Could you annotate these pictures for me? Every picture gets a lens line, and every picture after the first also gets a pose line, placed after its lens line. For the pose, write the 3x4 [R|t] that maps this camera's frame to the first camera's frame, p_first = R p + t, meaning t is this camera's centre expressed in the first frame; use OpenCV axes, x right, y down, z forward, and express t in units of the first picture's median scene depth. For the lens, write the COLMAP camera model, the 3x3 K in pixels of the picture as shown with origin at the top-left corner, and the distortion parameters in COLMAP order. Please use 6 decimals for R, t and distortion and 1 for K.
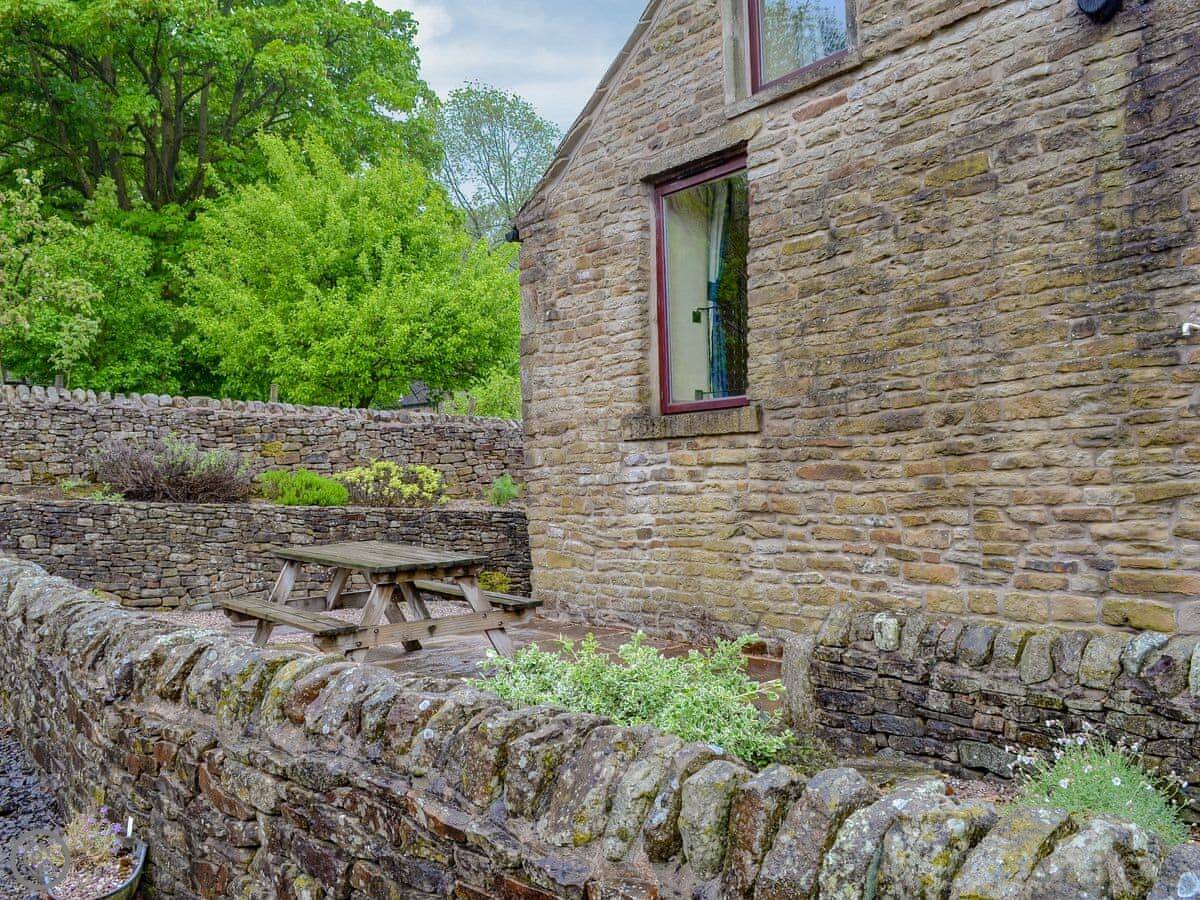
lens RADIAL K [[1112.4, 0, 600.0], [0, 1112.4, 450.0], [0, 0, 1]] dist [-0.071587, 0.004520]
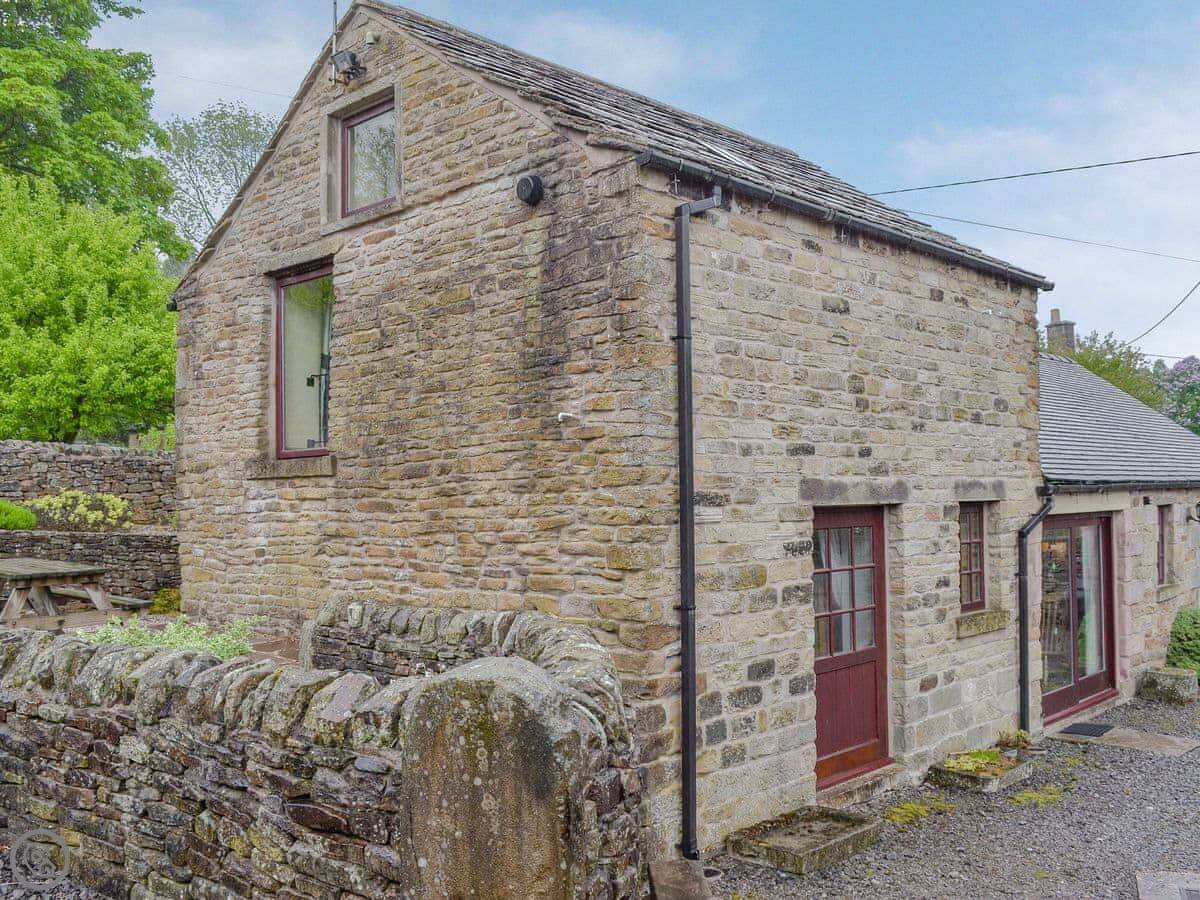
lens RADIAL K [[1112.4, 0, 600.0], [0, 1112.4, 450.0], [0, 0, 1]] dist [-0.071587, 0.004520]
pose [[0.977669, 0.017930, 0.209385, 0.188424], [-0.012728, 0.999577, -0.026166, -0.017127], [-0.209766, 0.022917, 0.977483, -0.385955]]
